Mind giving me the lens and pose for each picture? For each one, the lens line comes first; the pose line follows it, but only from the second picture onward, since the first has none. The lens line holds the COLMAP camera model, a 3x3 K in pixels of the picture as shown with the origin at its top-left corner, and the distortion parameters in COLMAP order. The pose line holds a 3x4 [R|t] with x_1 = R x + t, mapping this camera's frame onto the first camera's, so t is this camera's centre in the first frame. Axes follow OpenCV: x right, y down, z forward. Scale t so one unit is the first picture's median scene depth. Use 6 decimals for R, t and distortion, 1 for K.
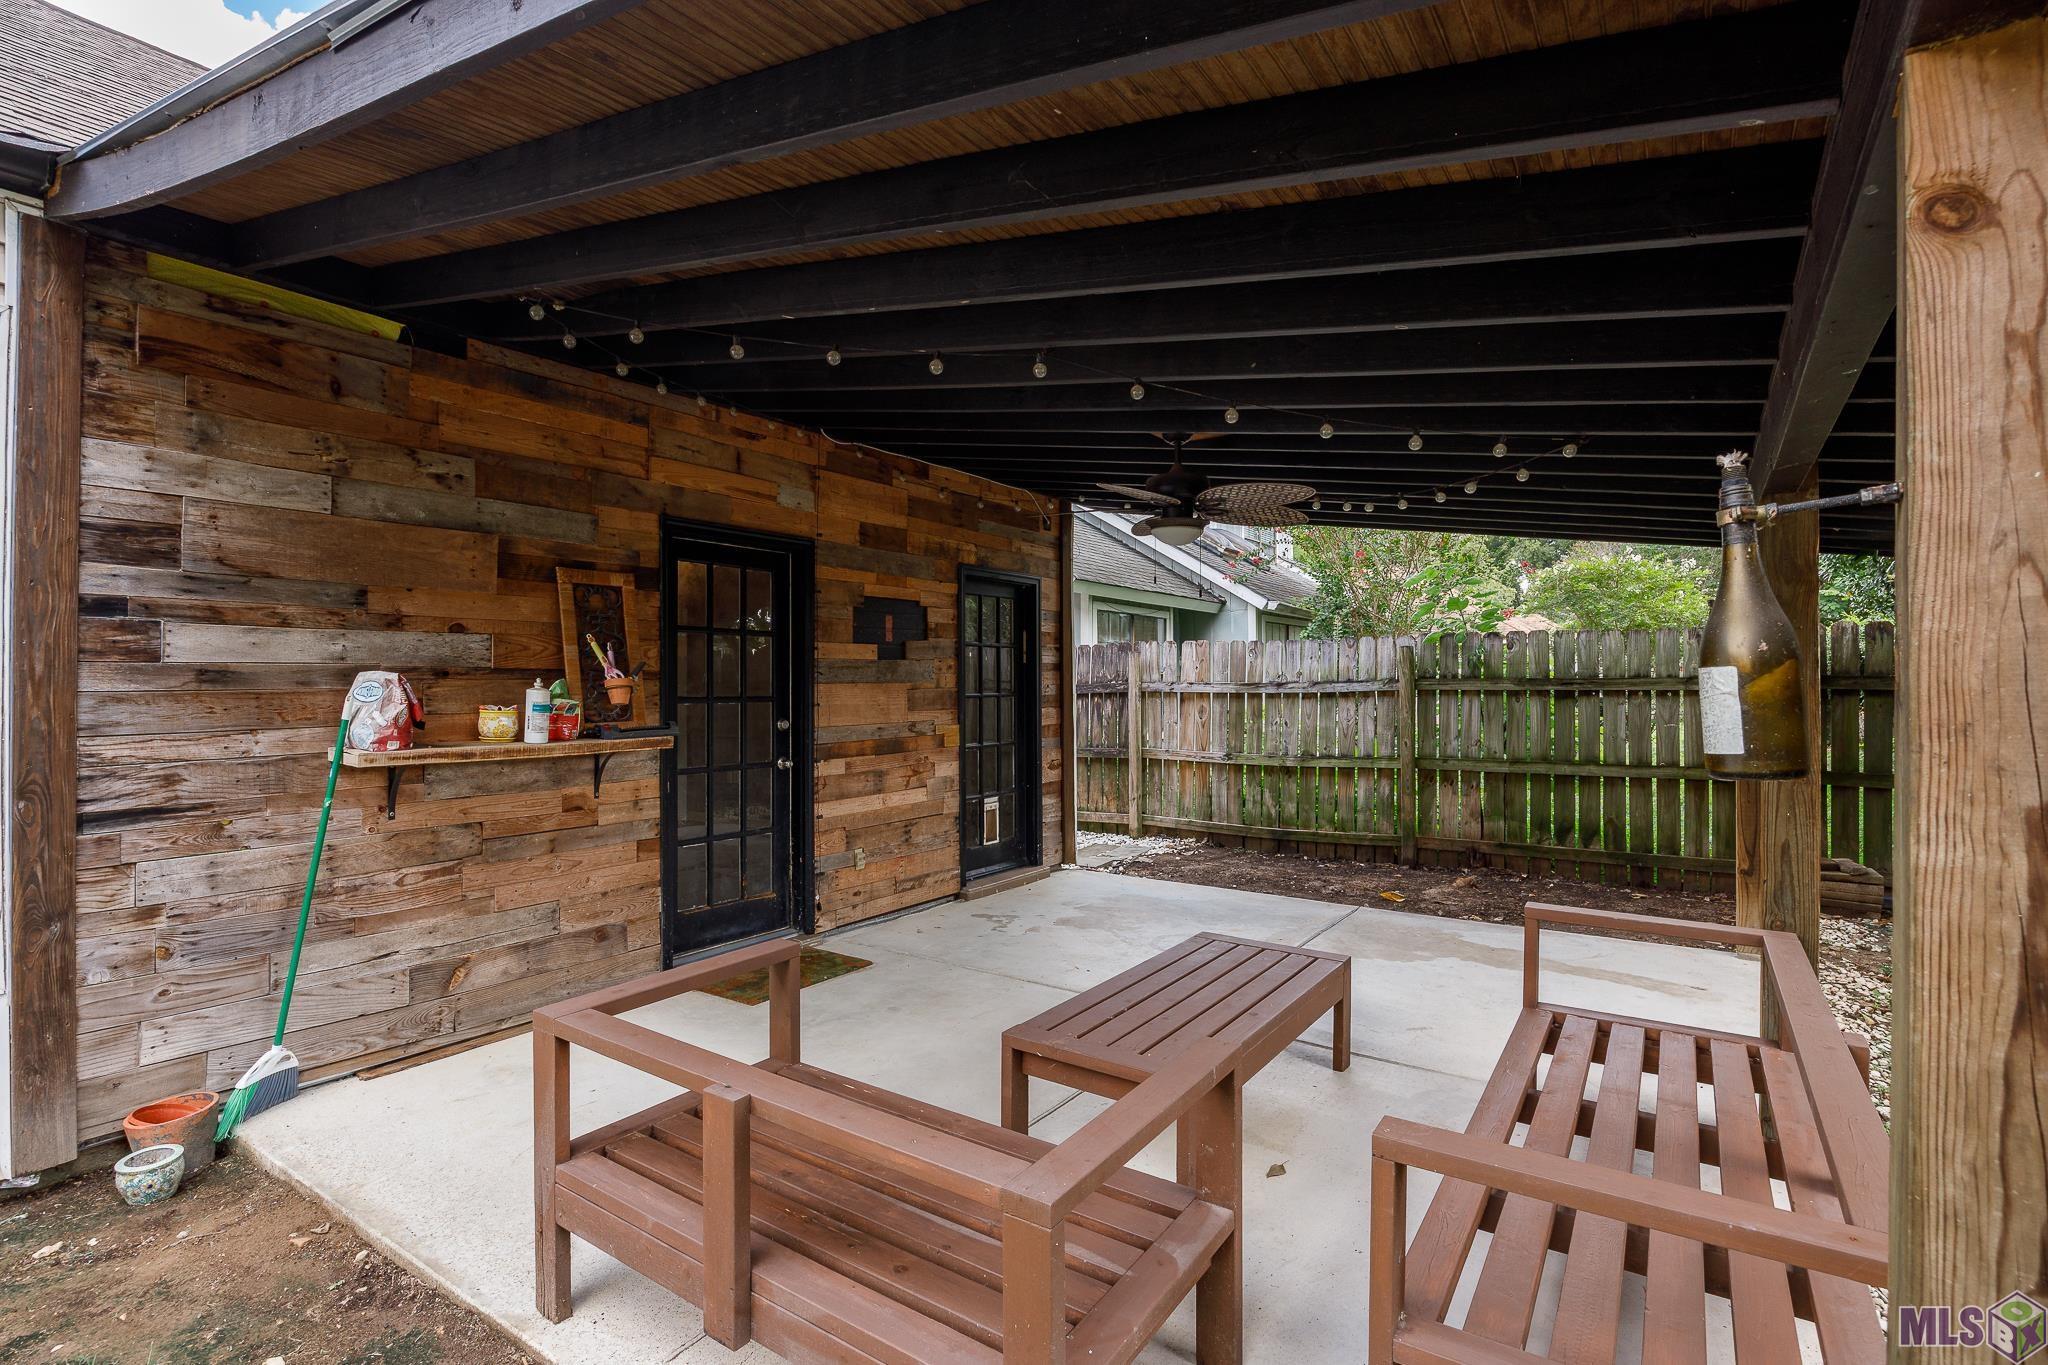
lens RADIAL K [[985.0, 0, 1016.0], [0, 985.0, 686.9], [0, 0, 1]] dist [-0.006678, -0.000361]
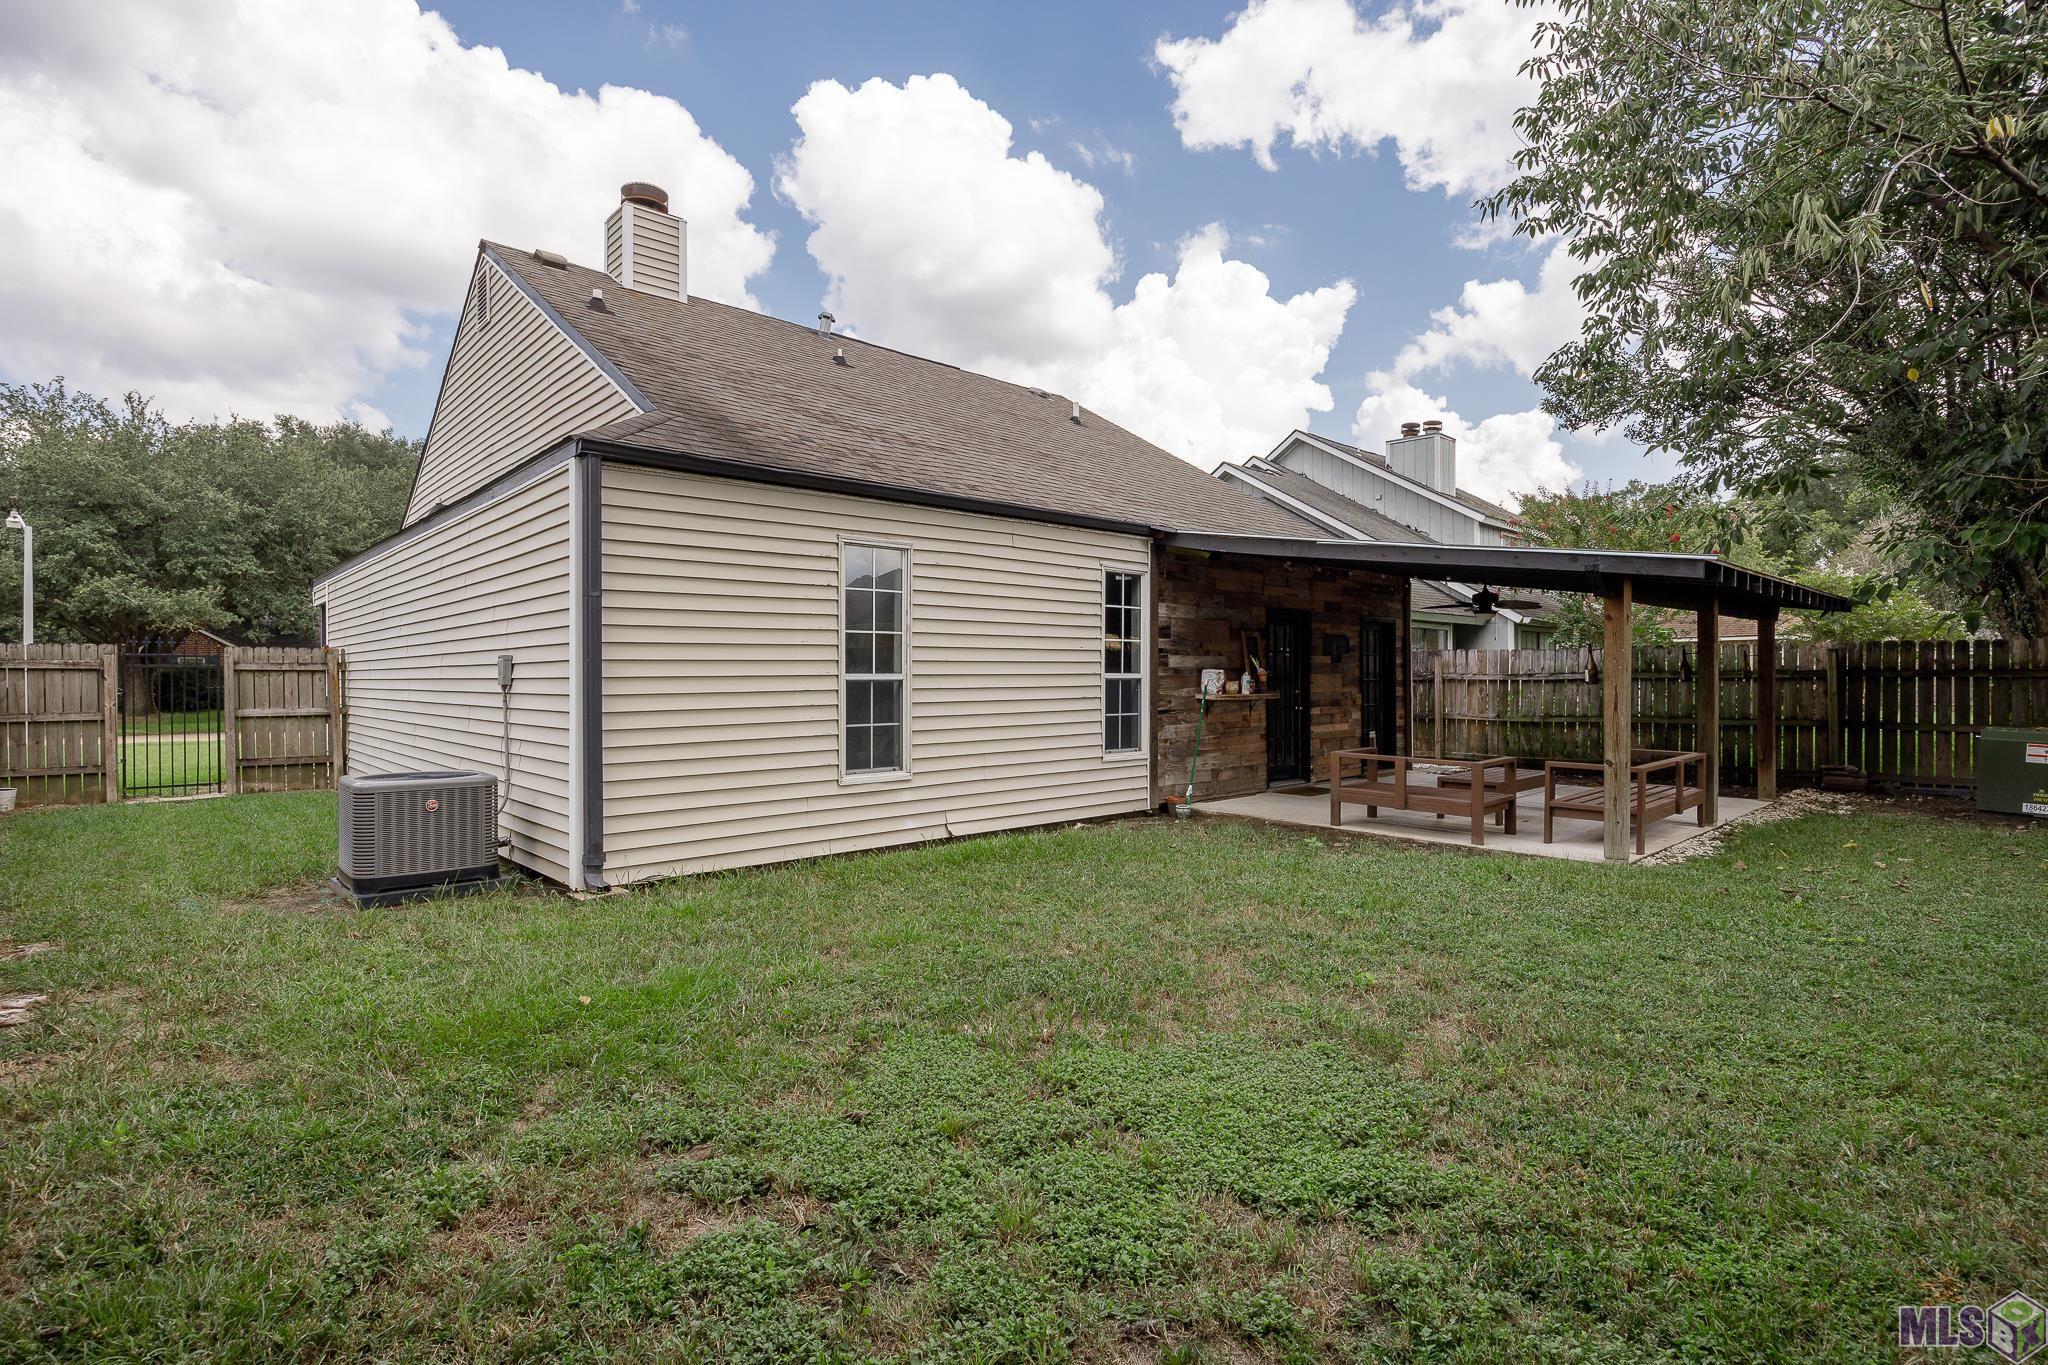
lens RADIAL K [[985.0, 0, 1038.6], [0, 985.0, 681.4], [0, 0, 1]] dist [-0.006678, -0.000361]
pose [[0.978354, 0.000981, -0.206936, -0.300562], [-0.000801, 0.999999, 0.000954, 0.010905], [0.206937, -0.000768, 0.978354, -1.189129]]
